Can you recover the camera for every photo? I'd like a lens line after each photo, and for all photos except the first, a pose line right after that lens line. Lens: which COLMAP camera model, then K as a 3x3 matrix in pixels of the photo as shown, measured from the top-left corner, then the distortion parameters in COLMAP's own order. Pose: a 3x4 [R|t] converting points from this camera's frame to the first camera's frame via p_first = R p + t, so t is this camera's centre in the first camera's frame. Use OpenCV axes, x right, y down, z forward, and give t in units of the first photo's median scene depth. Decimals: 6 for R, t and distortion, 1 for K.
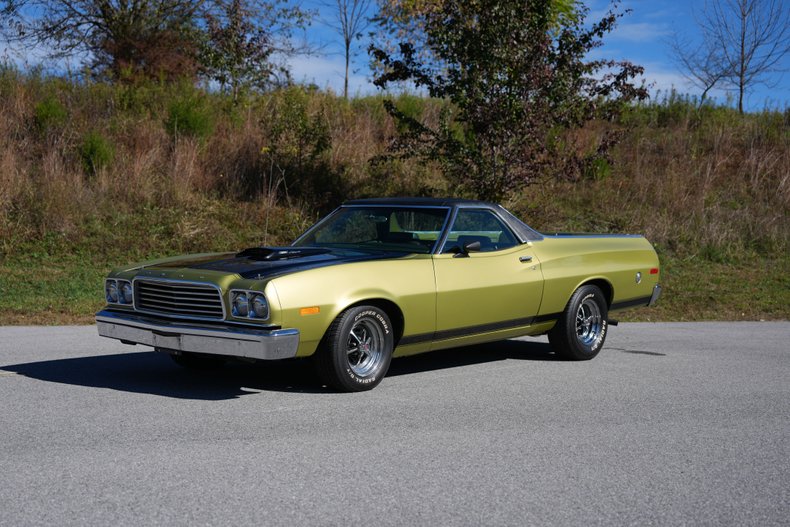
lens RADIAL K [[1158.3, 0, 395.0], [0, 1158.3, 263.5], [0, 0, 1]] dist [0.212368, -0.005136]
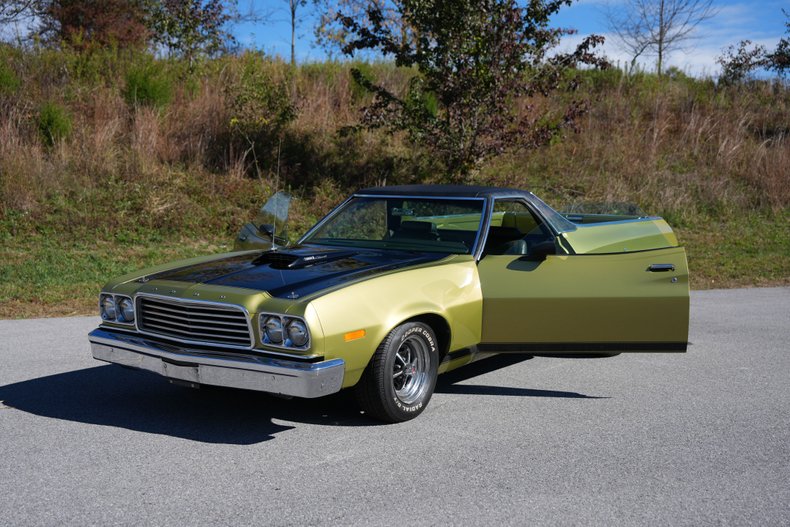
lens RADIAL K [[1031.2, 0, 395.0], [0, 1031.2, 263.5], [0, 0, 1]] dist [0.138729, 0.090074]
pose [[0.996827, -0.018112, 0.077511, -0.054003], [0.014013, 0.998491, 0.053102, -0.026720], [-0.078356, -0.051848, 0.995576, 0.136266]]
